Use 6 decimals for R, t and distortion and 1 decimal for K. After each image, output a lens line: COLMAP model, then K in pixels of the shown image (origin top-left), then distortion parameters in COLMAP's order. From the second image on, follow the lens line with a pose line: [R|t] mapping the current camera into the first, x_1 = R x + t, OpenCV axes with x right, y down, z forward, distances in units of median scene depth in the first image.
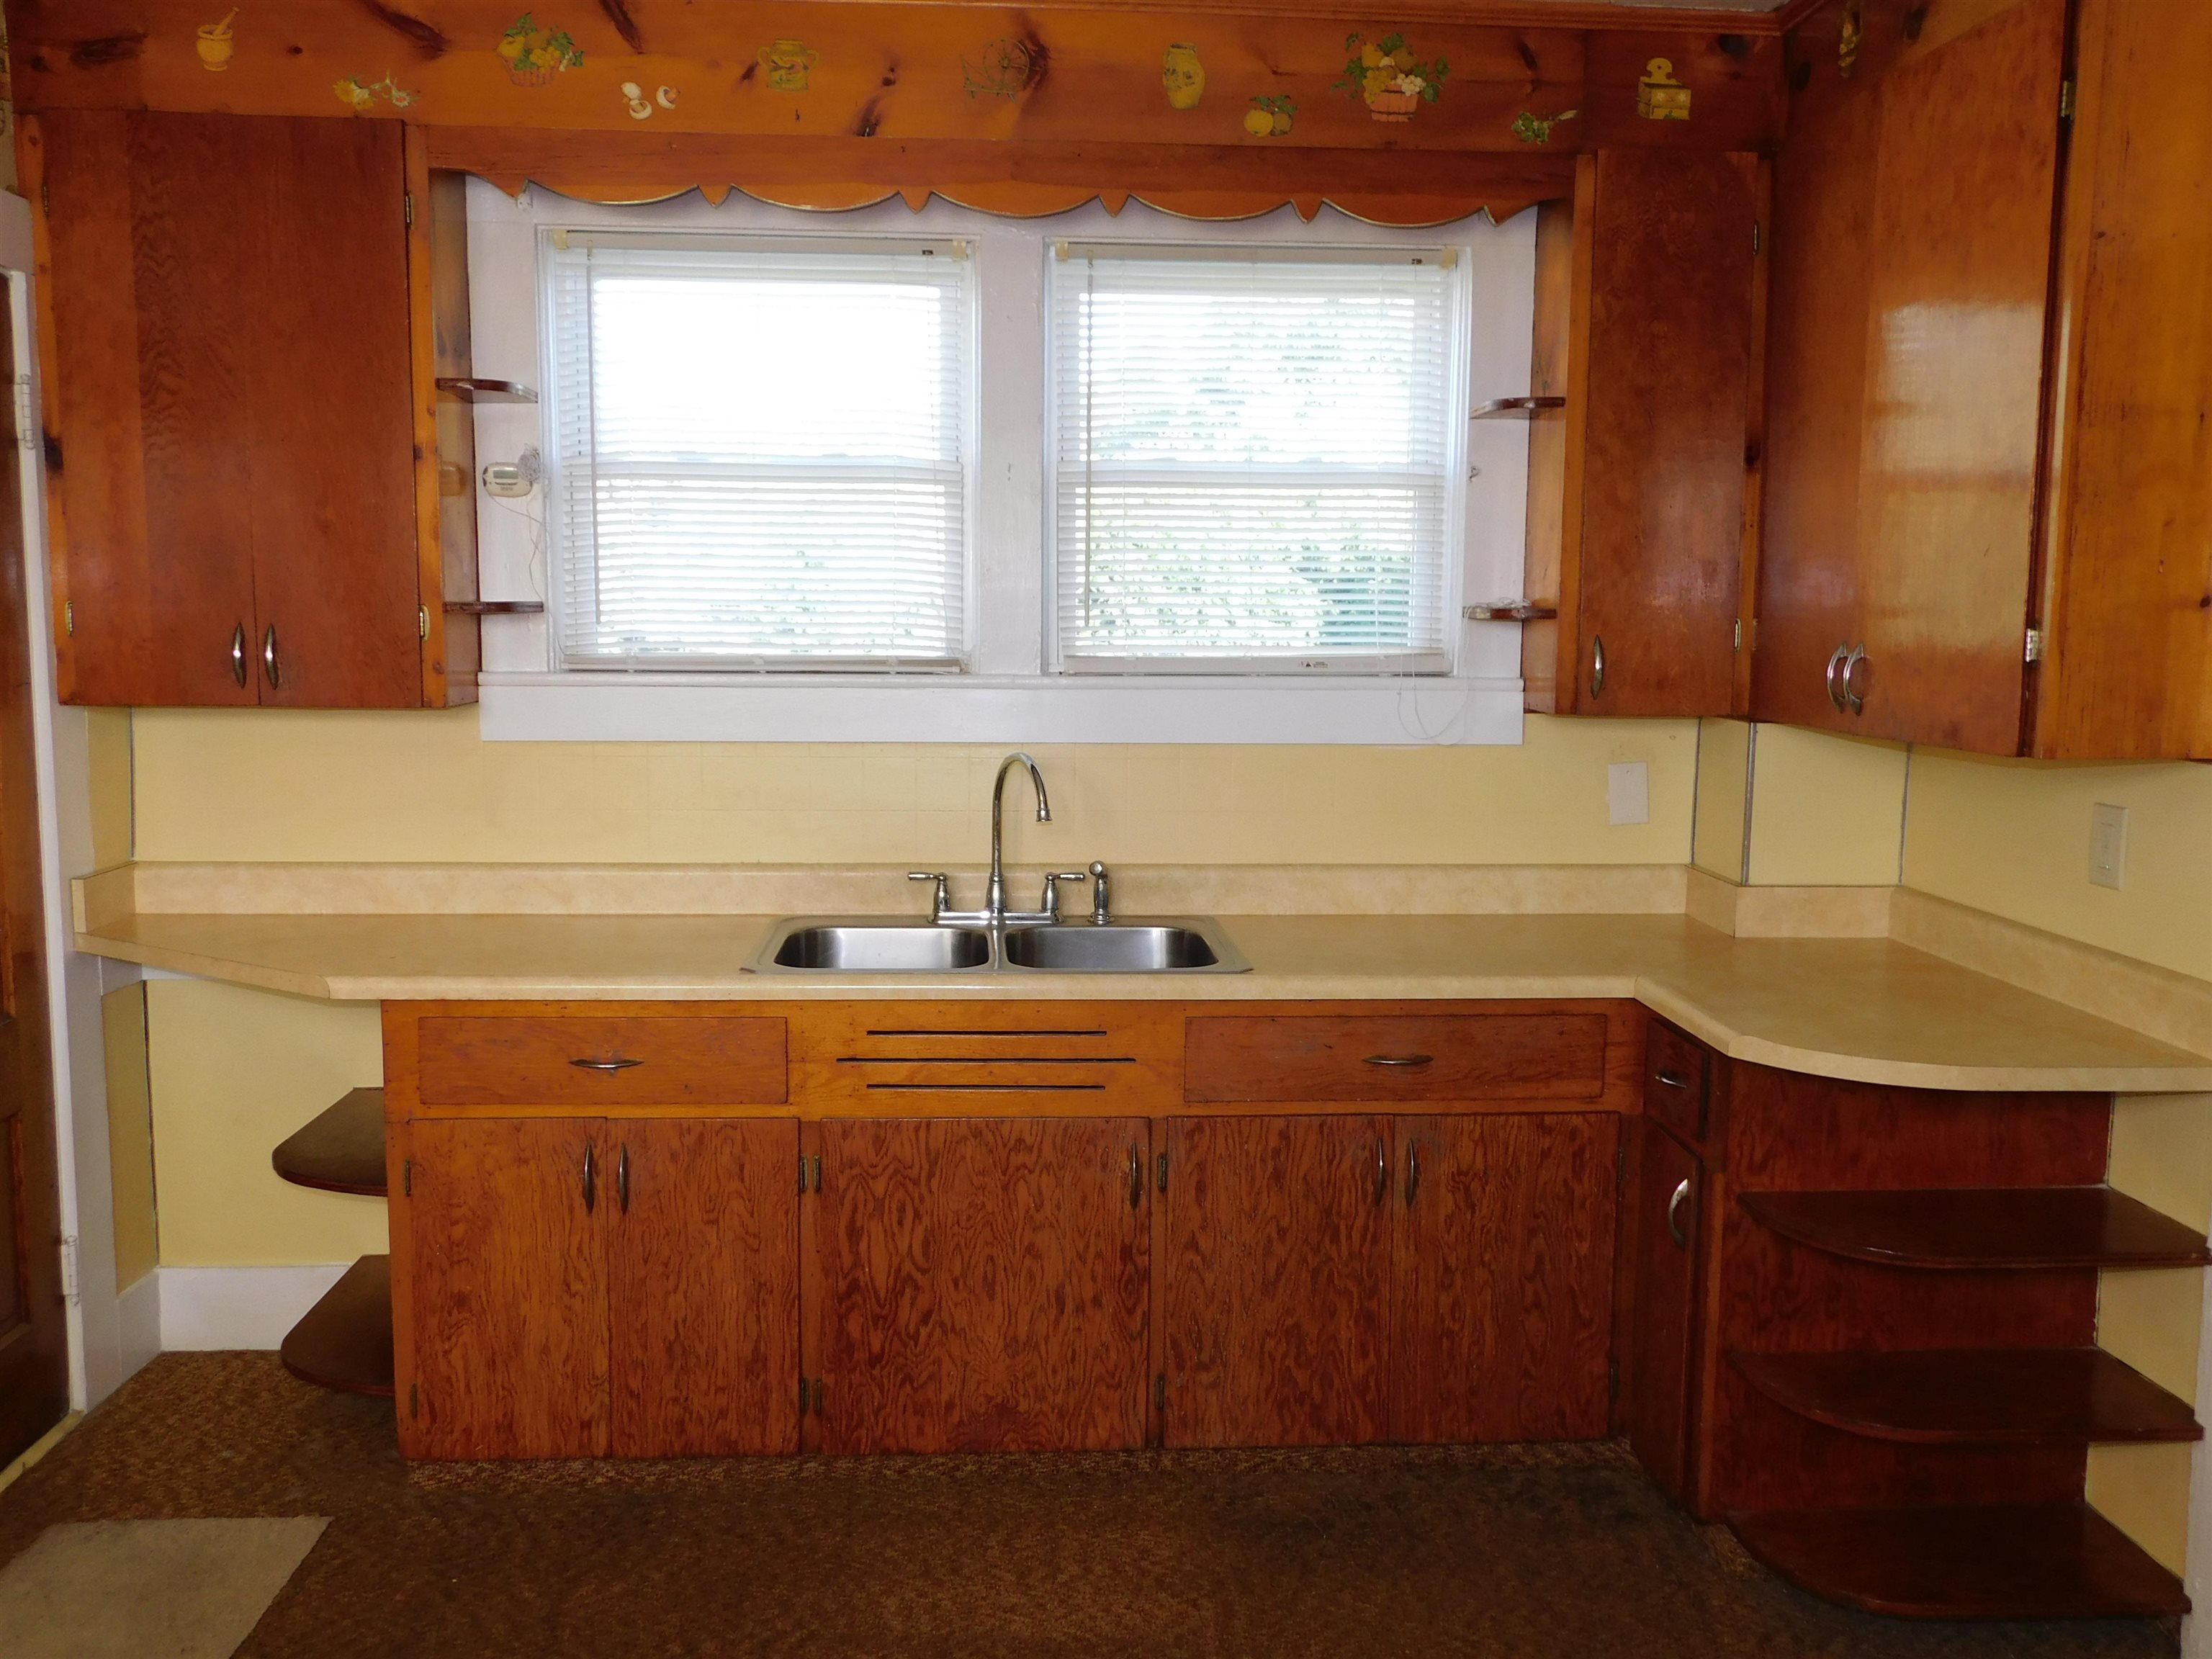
lens RADIAL K [[1811.0, 0, 1109.8], [0, 1811.0, 820.5], [0, 0, 1]] dist [-0.001294, 0.016085]
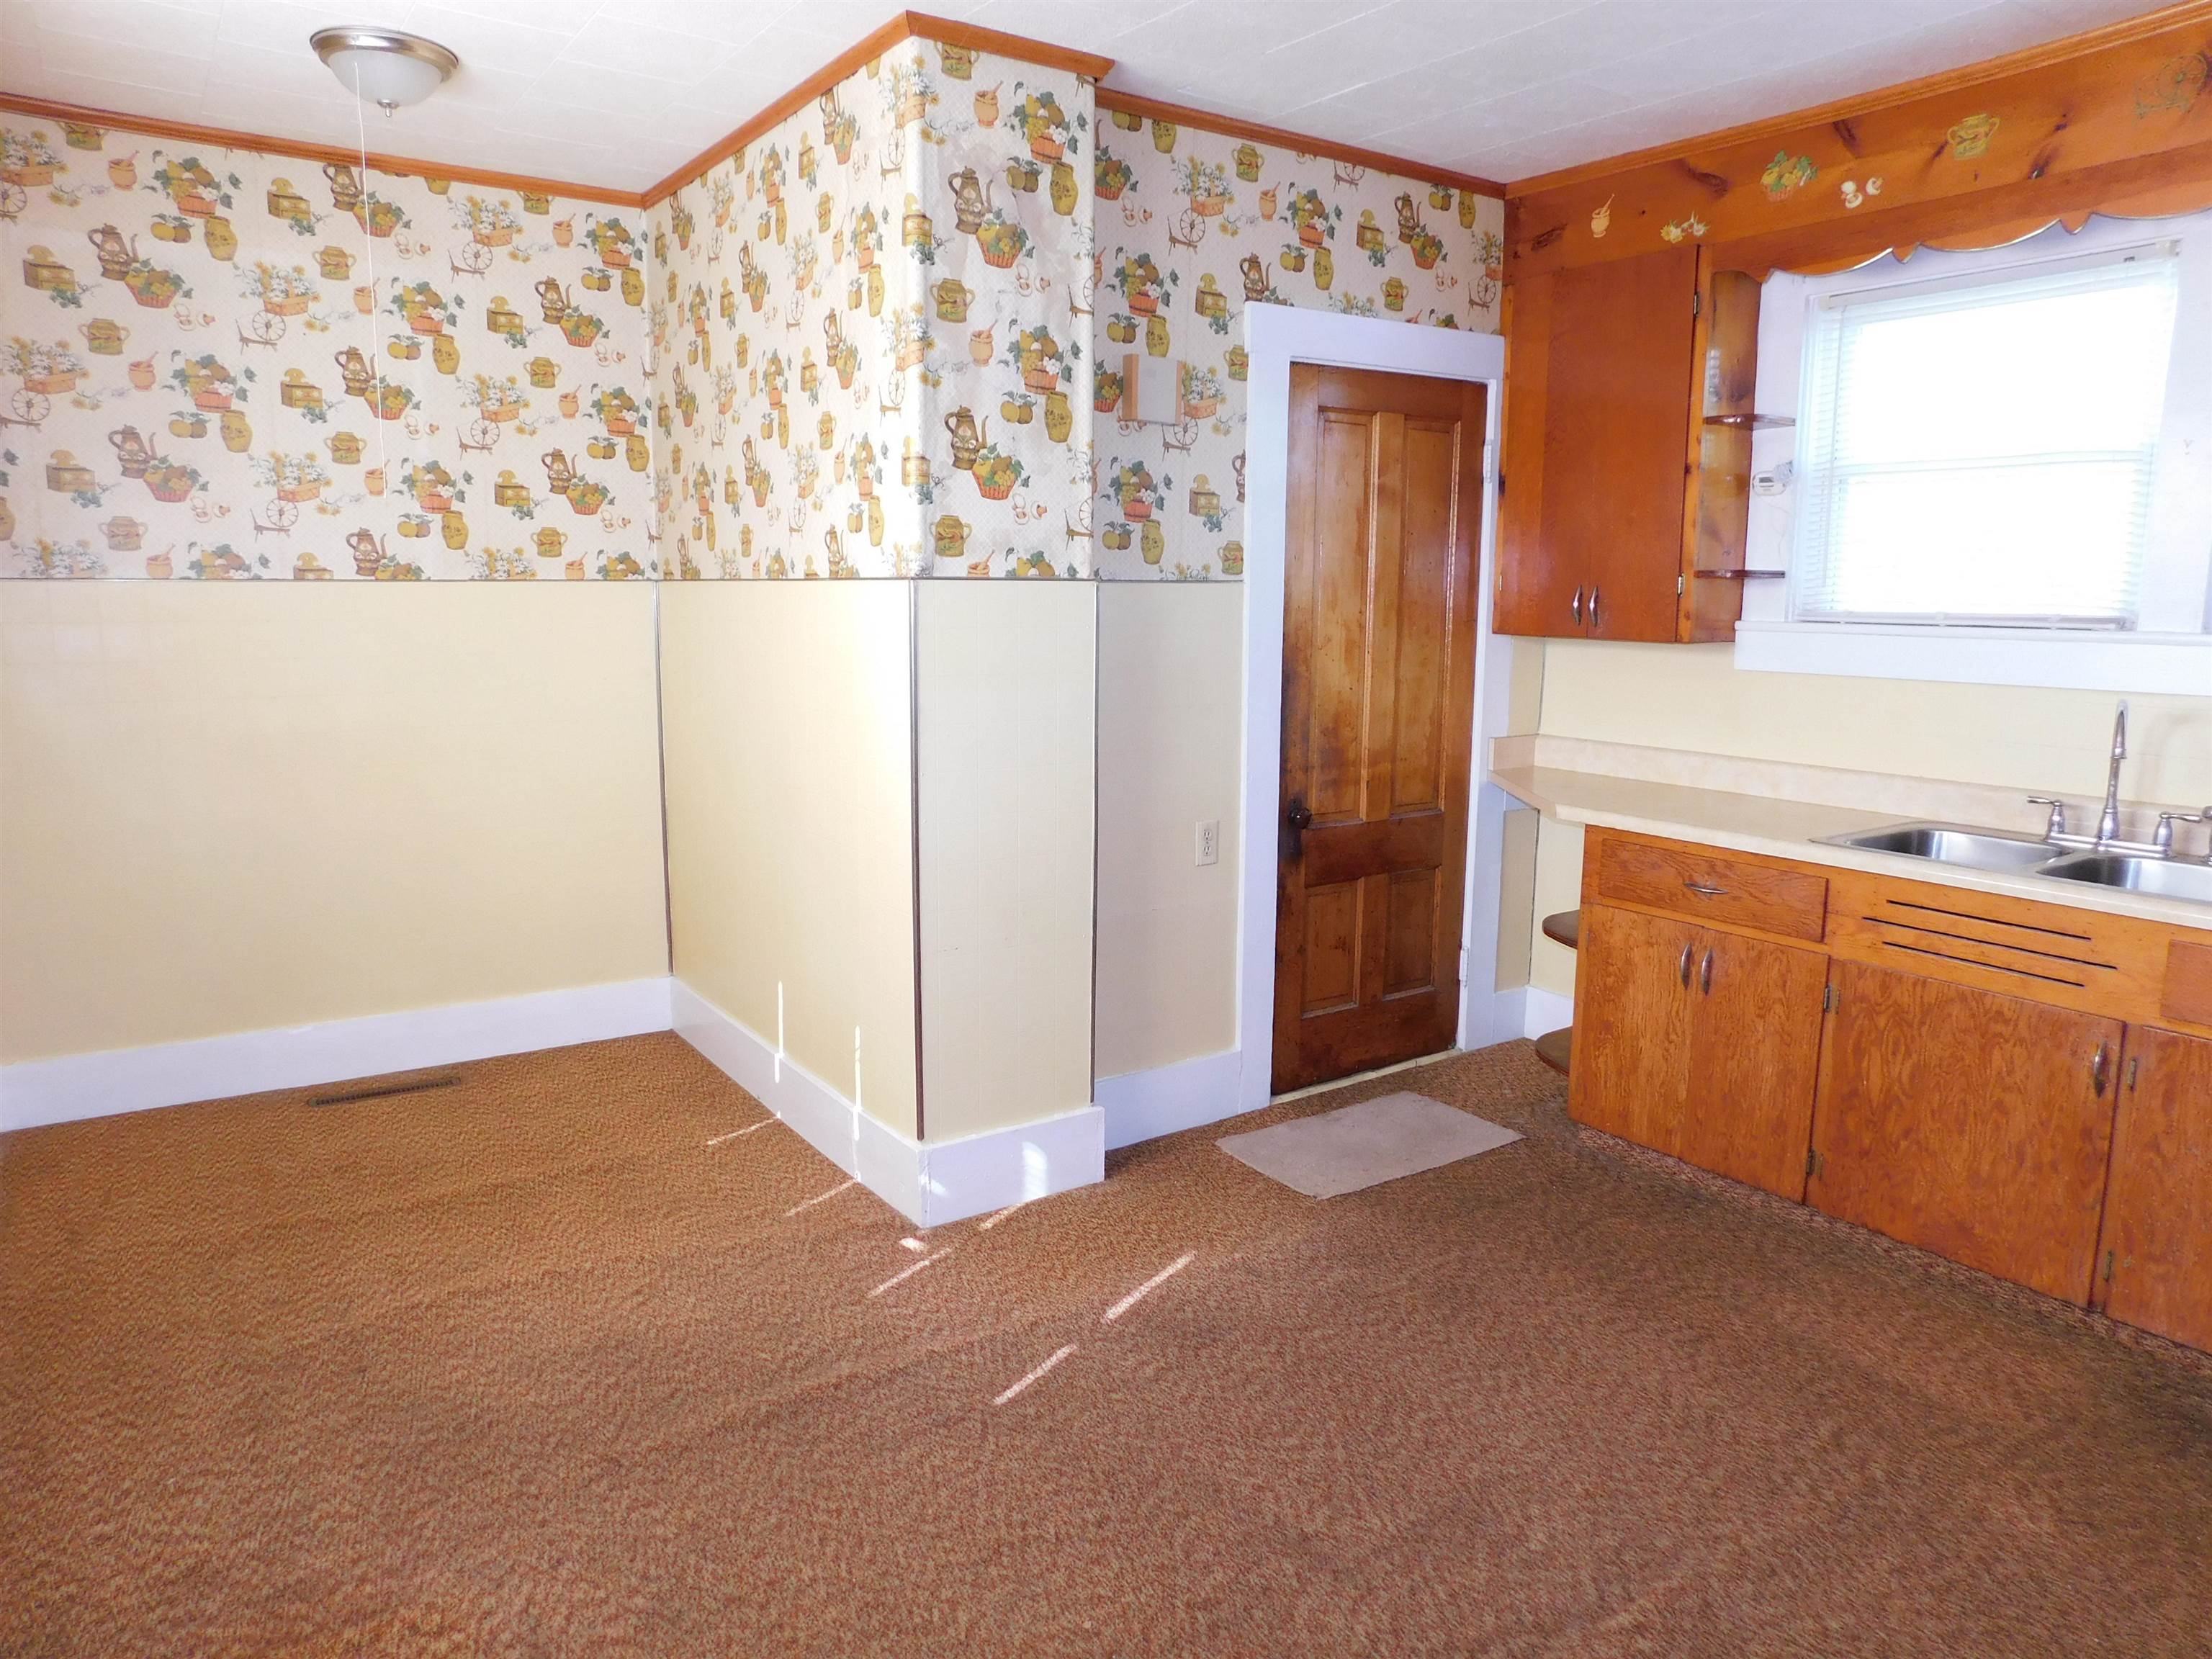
lens RADIAL K [[1465.8, 0, 1106.7], [0, 1465.8, 822.3], [0, 0, 1]] dist [-0.069397, 0.059173]
pose [[0.514248, 0.131791, -0.847455, 0.435250], [-0.100800, 0.990562, 0.092879, 0.021775], [0.851697, 0.037661, 0.522679, -0.011028]]
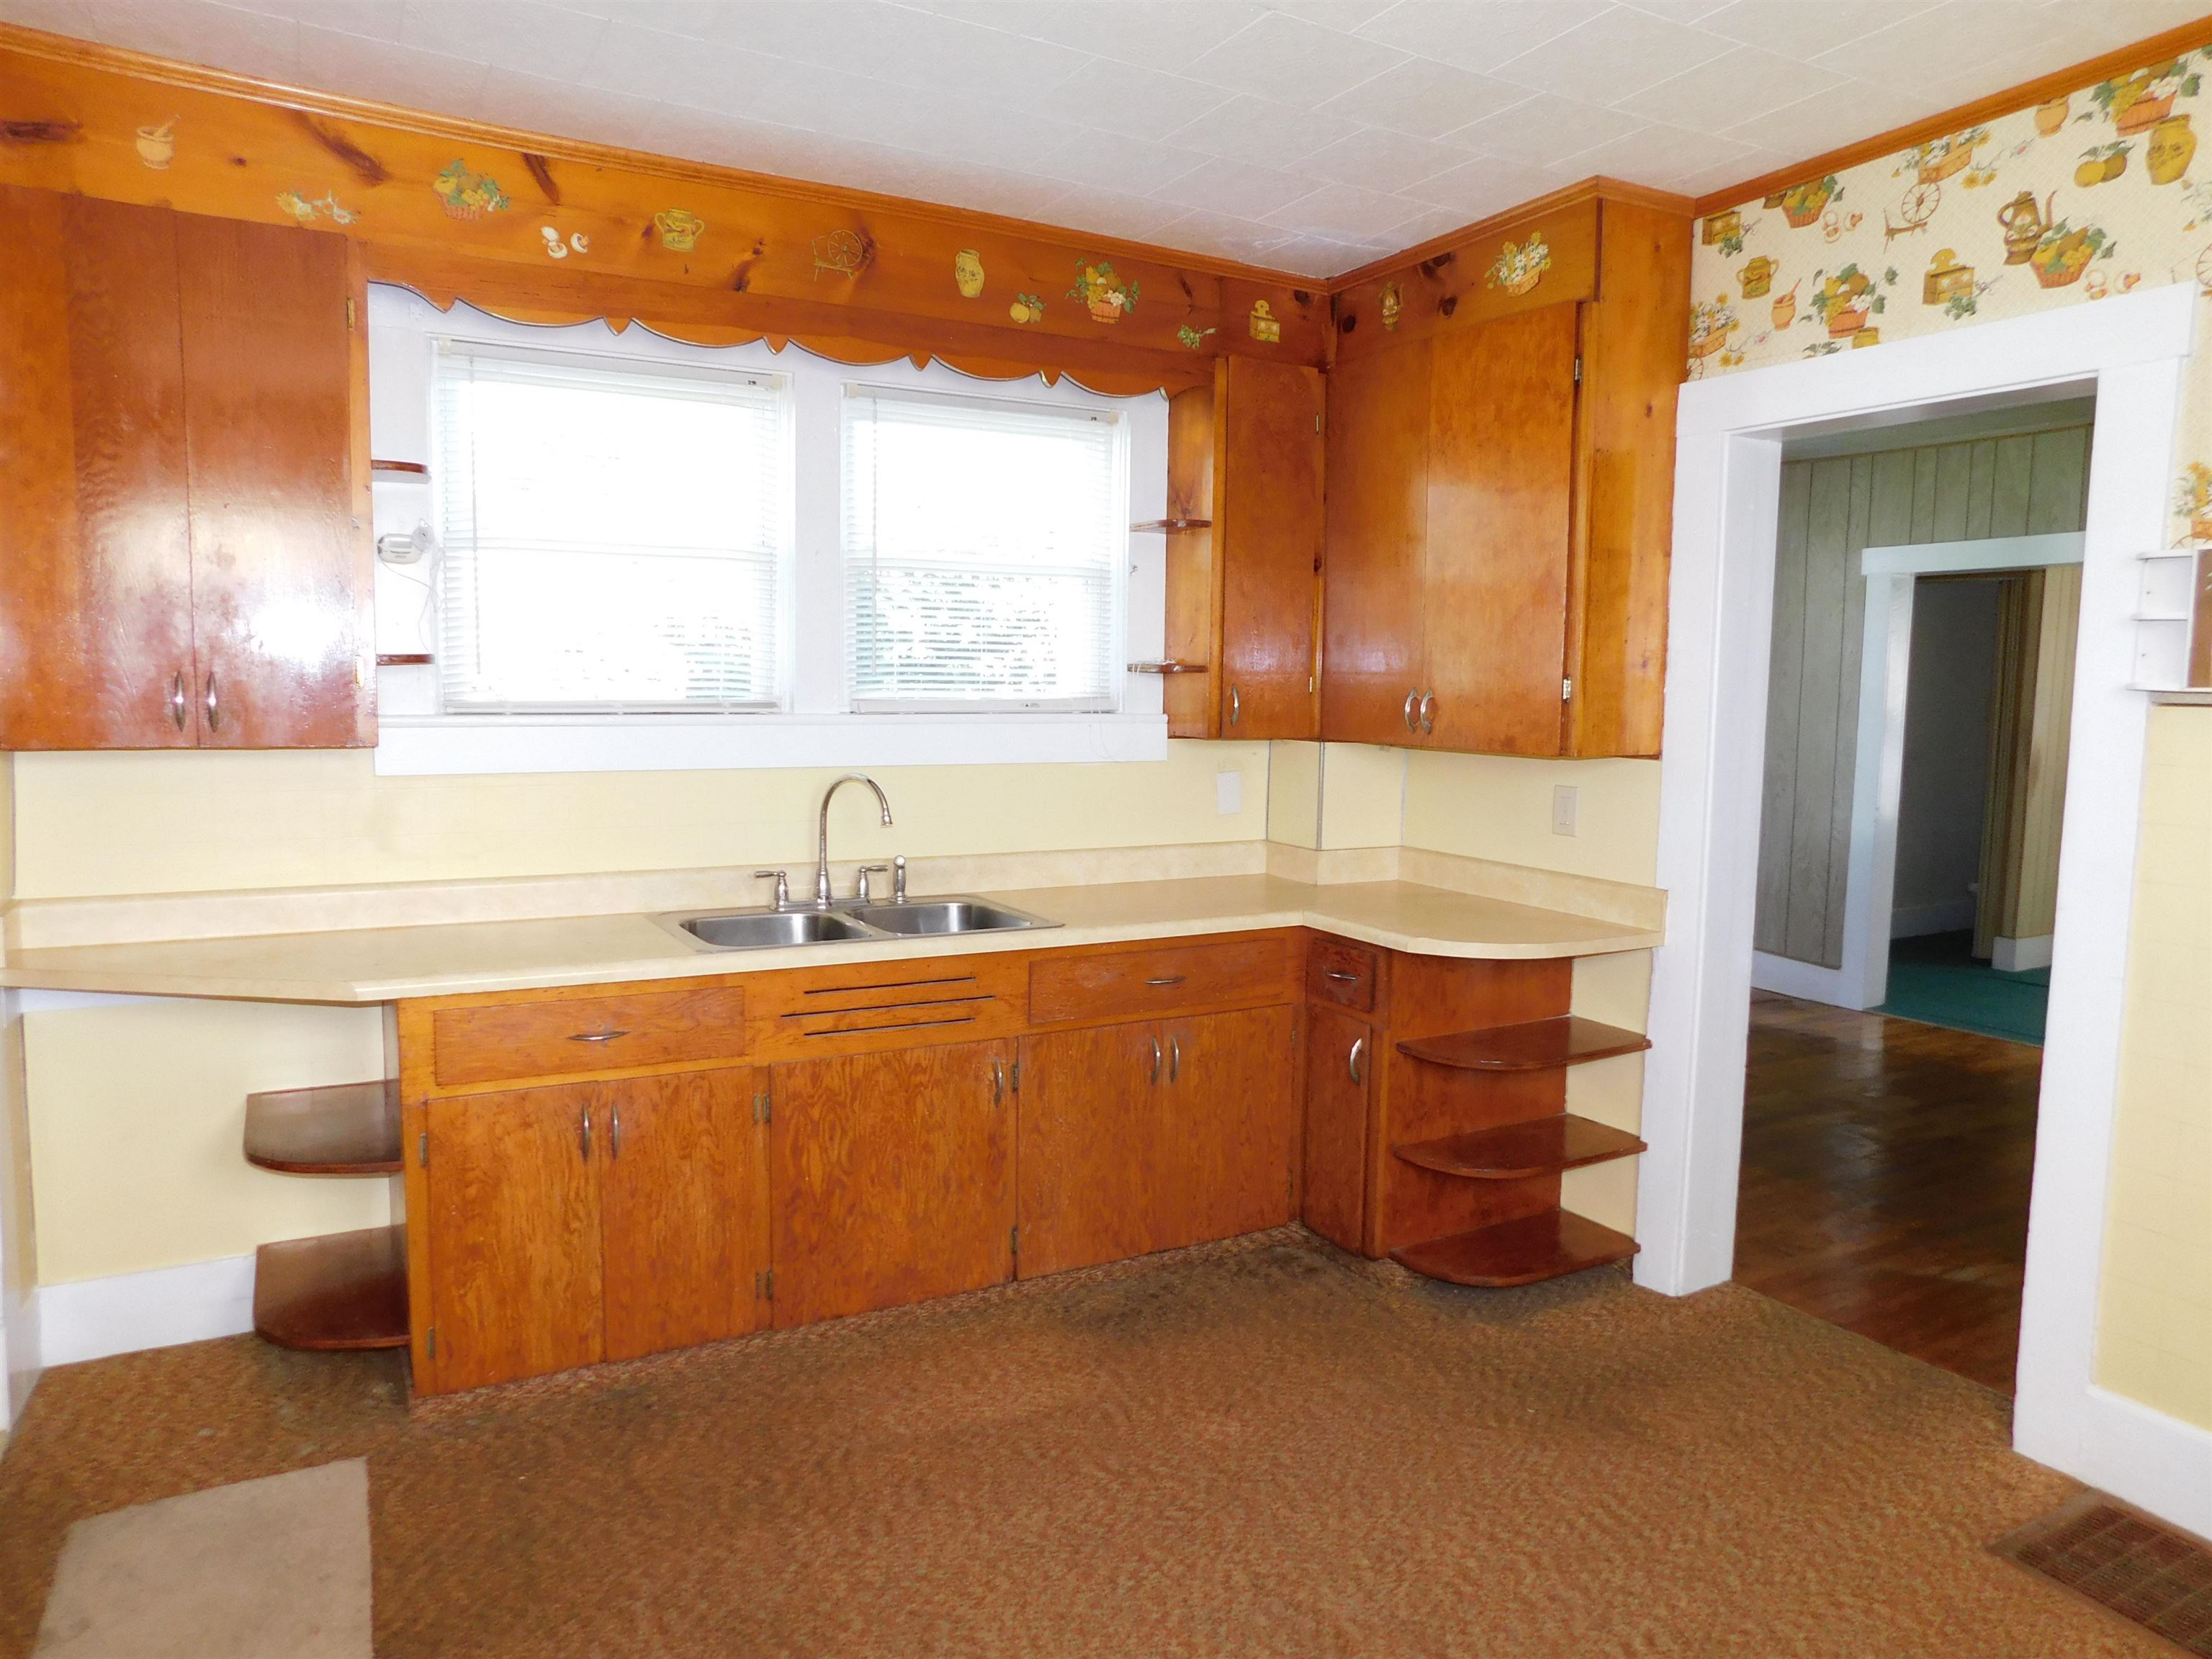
lens RADIAL K [[1465.8, 0, 1106.7], [0, 1465.8, 822.3], [0, 0, 1]] dist [-0.069397, 0.059173]
pose [[0.901229, -0.038572, 0.431623, -0.374259], [0.043808, 0.999038, -0.002192, 0.008500], [-0.431123, 0.020884, 0.902051, -0.022095]]
